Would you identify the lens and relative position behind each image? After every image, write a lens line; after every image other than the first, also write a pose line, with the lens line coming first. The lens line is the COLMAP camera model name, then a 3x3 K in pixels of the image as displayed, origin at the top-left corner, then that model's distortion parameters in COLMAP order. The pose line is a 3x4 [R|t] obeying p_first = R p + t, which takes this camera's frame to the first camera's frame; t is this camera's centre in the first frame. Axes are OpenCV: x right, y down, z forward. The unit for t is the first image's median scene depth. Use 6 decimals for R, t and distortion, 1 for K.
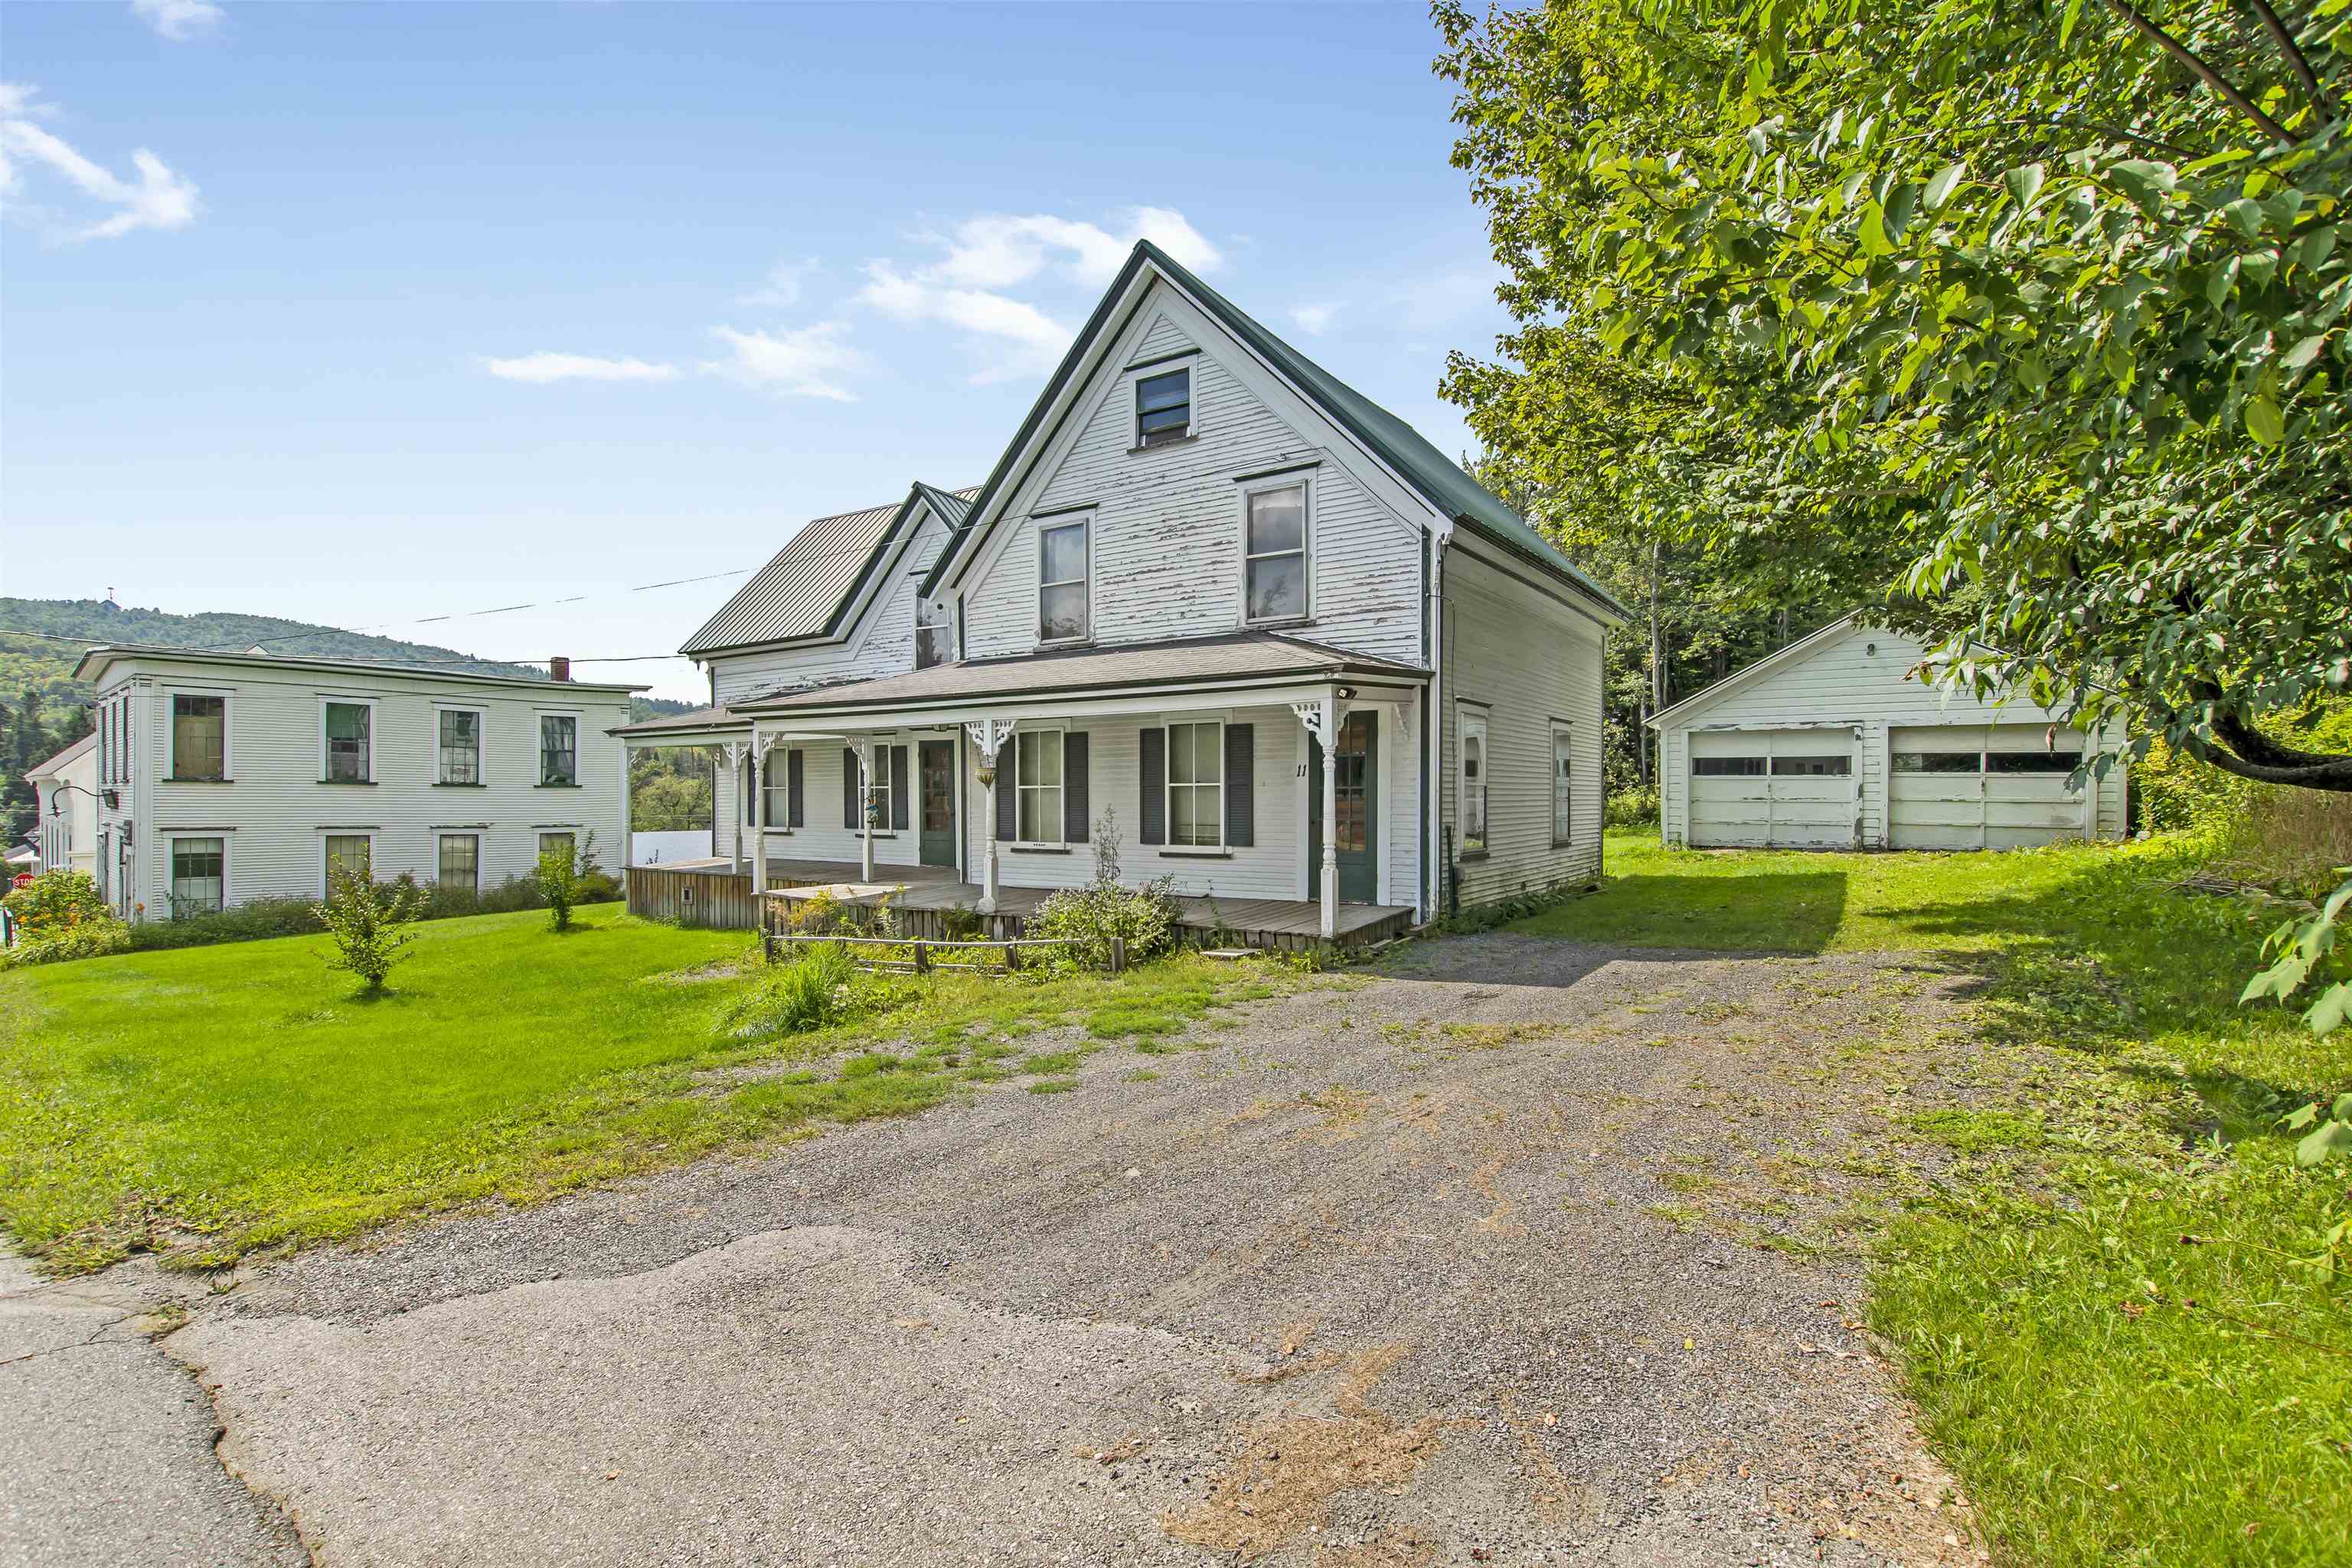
lens RADIAL K [[1096.1, 0, 1177.6], [0, 1096.1, 791.8], [0, 0, 1]] dist [-0.005334, 0.001800]
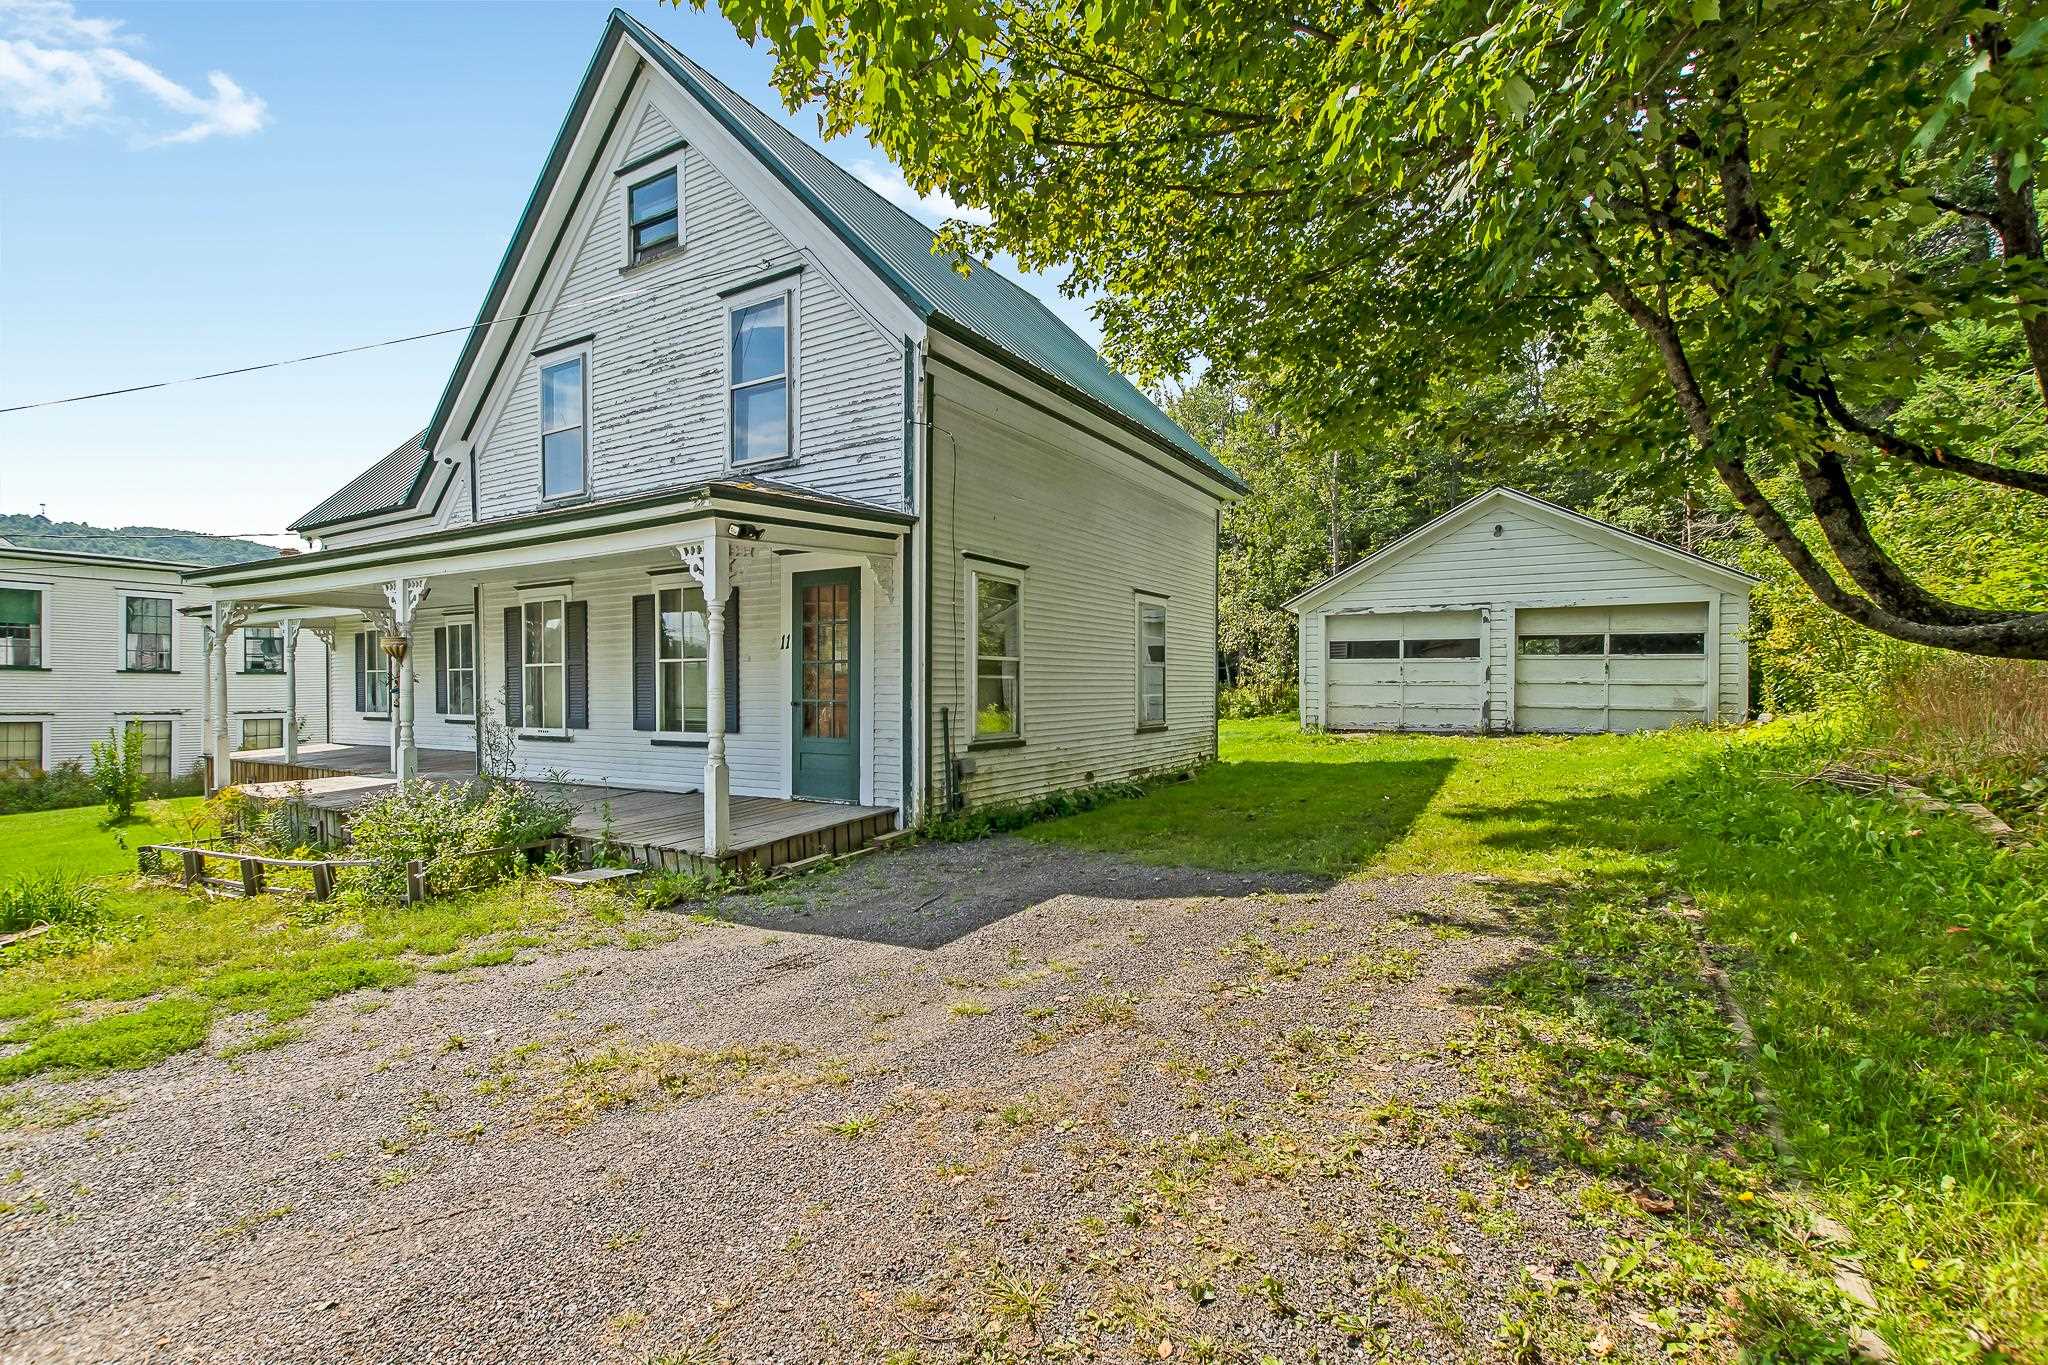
lens RADIAL K [[905.7, 0, 1035.1], [0, 905.7, 682.8], [0, 0, 1]] dist [0.005842, -0.004111]
pose [[0.998863, -0.000269, 0.047662, 0.244765], [0.000316, 0.999999, -0.000989, 0.011239], [-0.047662, 0.001003, 0.998863, 0.279435]]
